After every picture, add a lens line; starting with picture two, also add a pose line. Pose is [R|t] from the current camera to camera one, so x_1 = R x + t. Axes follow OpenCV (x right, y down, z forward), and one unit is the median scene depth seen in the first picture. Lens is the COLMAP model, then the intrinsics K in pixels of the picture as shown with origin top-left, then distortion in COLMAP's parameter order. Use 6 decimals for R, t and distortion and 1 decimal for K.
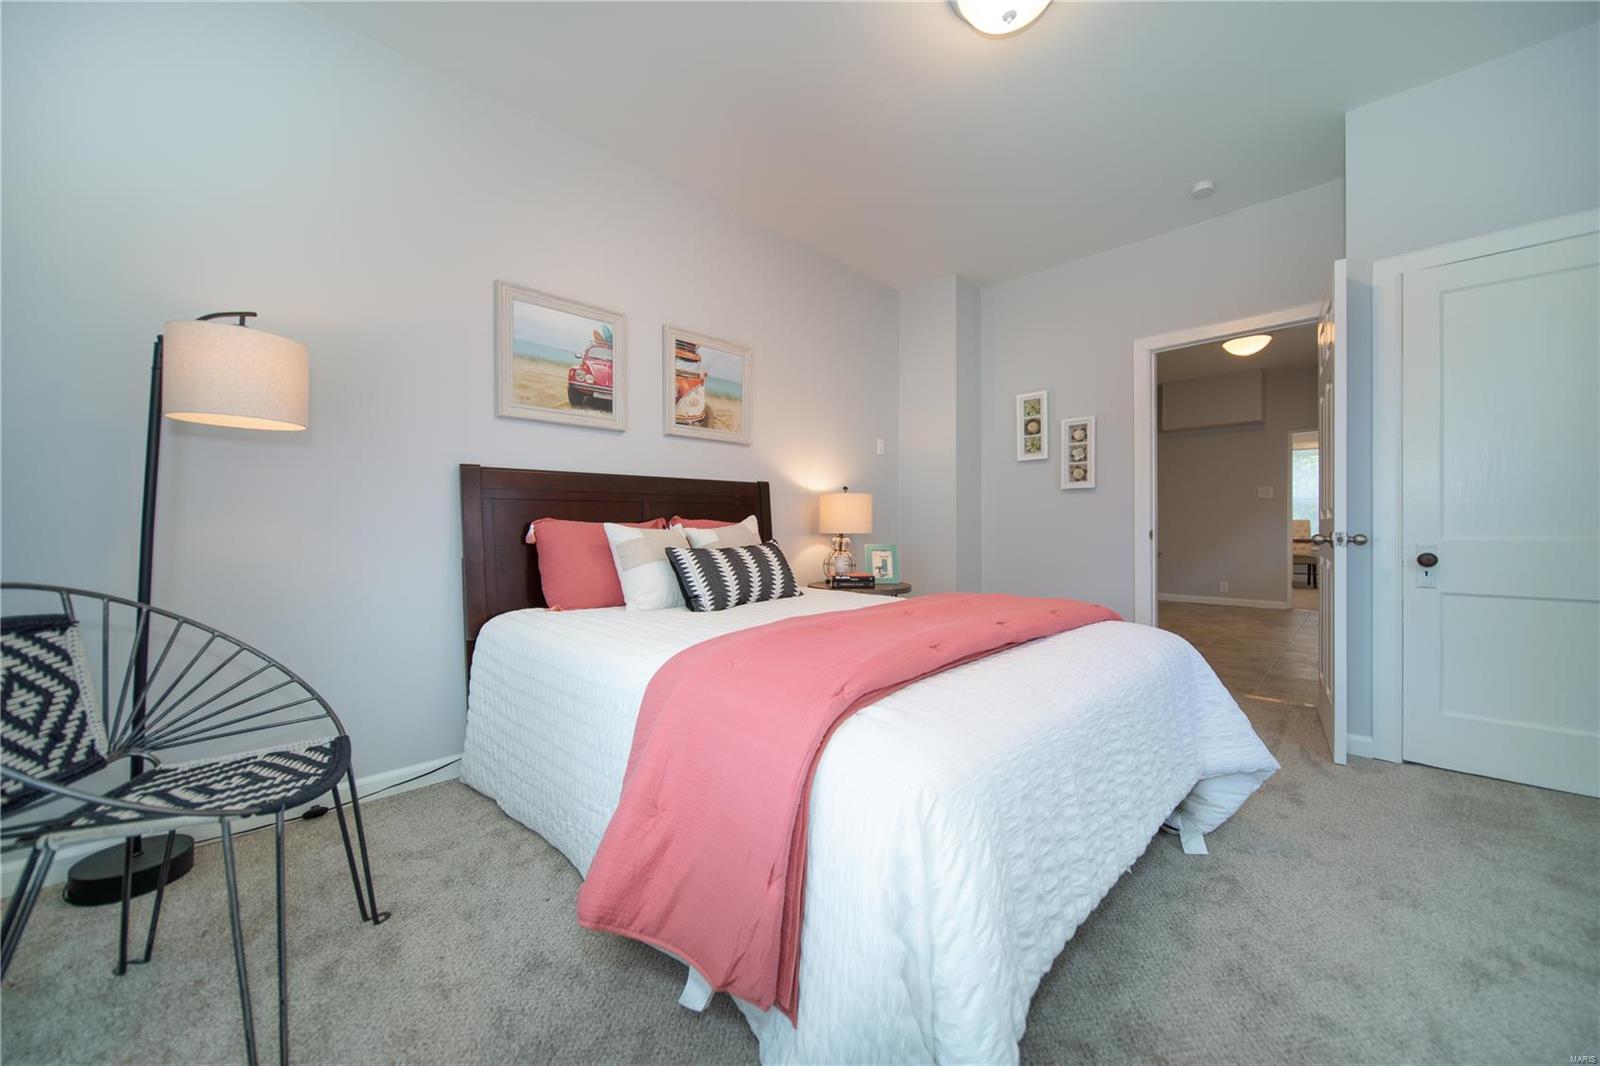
lens RADIAL K [[610.3, 0, 797.7], [0, 610.3, 530.1], [0, 0, 1]] dist [0.000070, -0.000008]
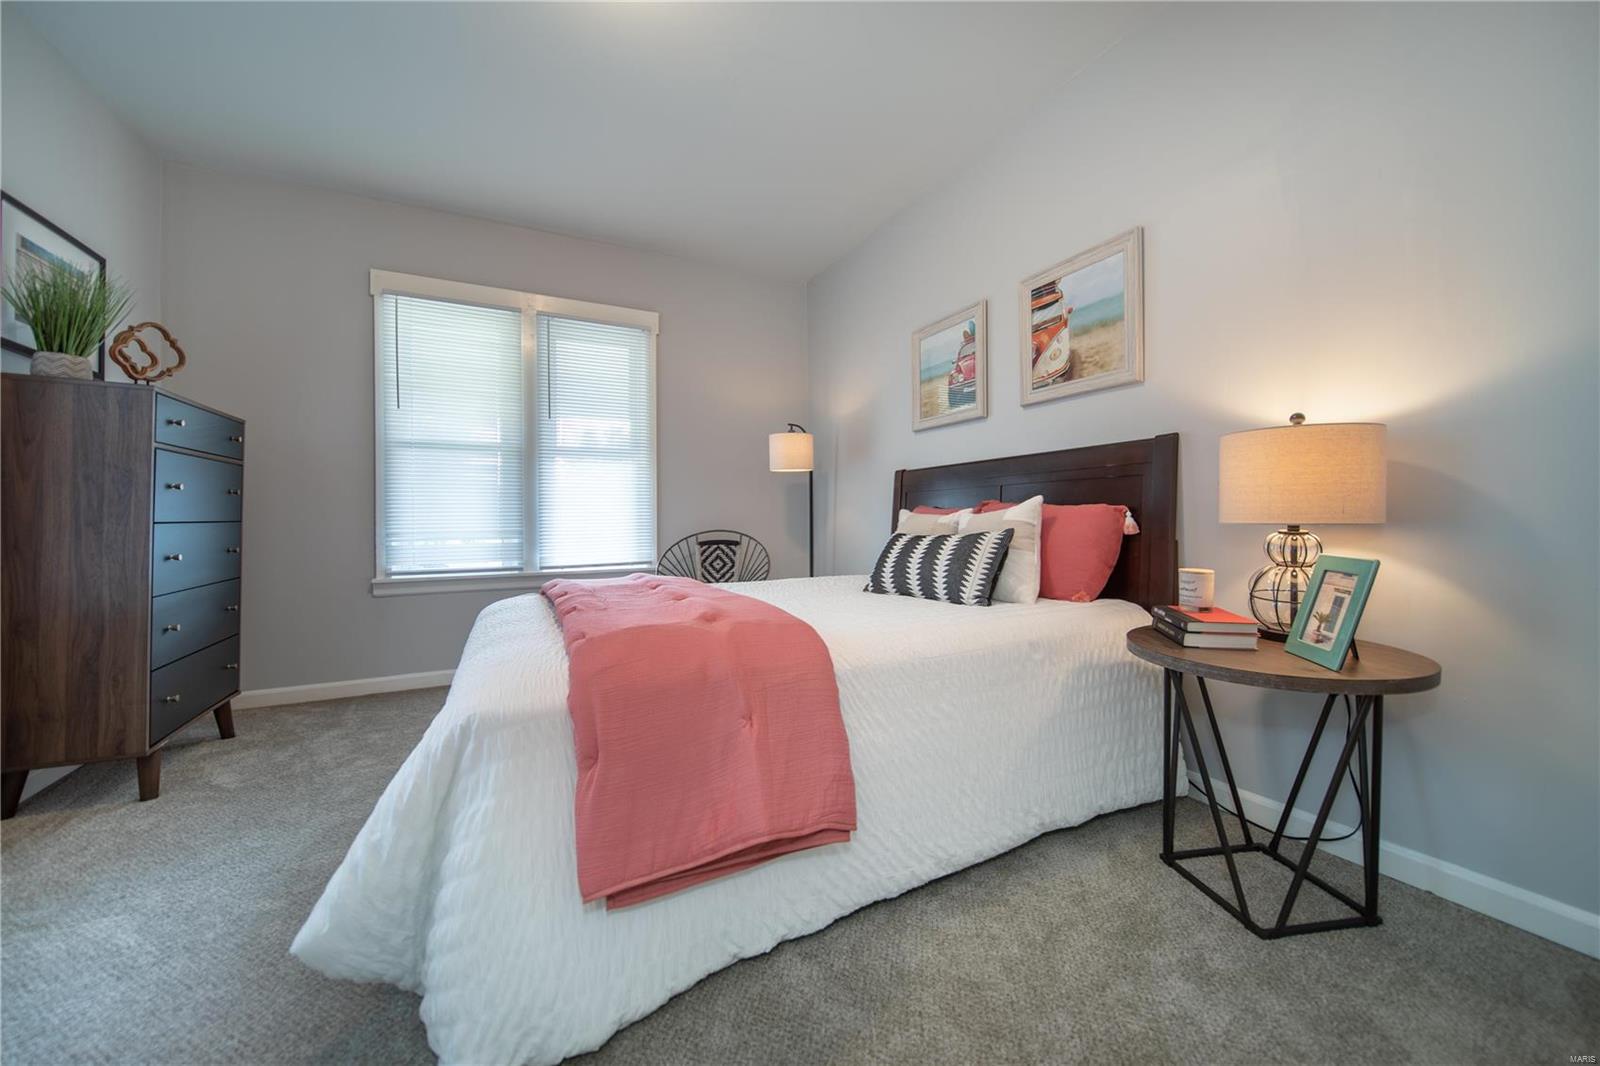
lens RADIAL K [[574.6, 0, 794.8], [0, 574.6, 521.9], [0, 0, 1]] dist [-0.000280, -0.000128]
pose [[-0.315321, 0.011983, -0.948910, 0.662297], [-0.000235, 0.999919, 0.012706, -0.000967], [0.948985, 0.004229, -0.315292, 0.934877]]
